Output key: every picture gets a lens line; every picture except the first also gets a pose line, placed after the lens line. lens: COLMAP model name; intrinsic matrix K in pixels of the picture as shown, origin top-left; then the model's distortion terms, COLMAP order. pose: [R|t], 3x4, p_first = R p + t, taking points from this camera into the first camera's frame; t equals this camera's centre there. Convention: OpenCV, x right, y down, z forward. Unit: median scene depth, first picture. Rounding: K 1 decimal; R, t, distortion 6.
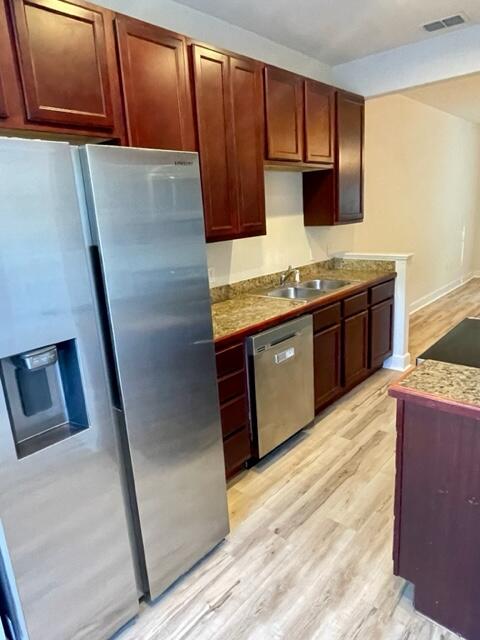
lens RADIAL K [[419.8, 0, 240.0], [0, 419.8, 320.0], [0, 0, 1]] dist [-0.000652, -0.000039]
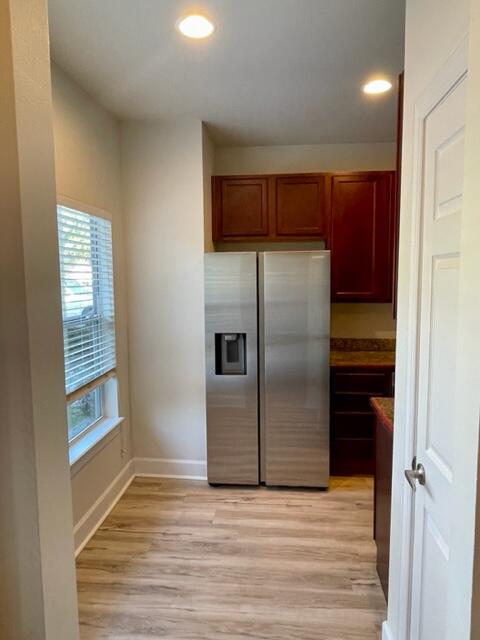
lens RADIAL K [[424.7, 0, 240.0], [0, 424.7, 320.0], [0, 0, 1]] dist [0.001317, 0.000503]
pose [[0.582768, 0.133864, -0.801538, 0.600102], [-0.226267, 0.974064, -0.001833, -0.005111], [0.780503, 0.182429, 0.597942, -0.182385]]
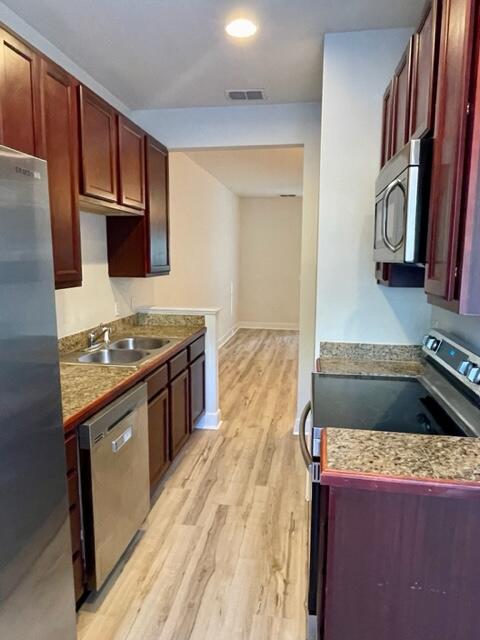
lens RADIAL K [[424.7, 0, 240.0], [0, 424.7, 320.0], [0, 0, 1]] dist [0.001317, 0.000503]
pose [[0.843784, -0.016313, 0.536435, -0.102195], [0.081594, 0.991818, -0.098182, -0.031898], [-0.530444, 0.126614, 0.838211, 0.155801]]
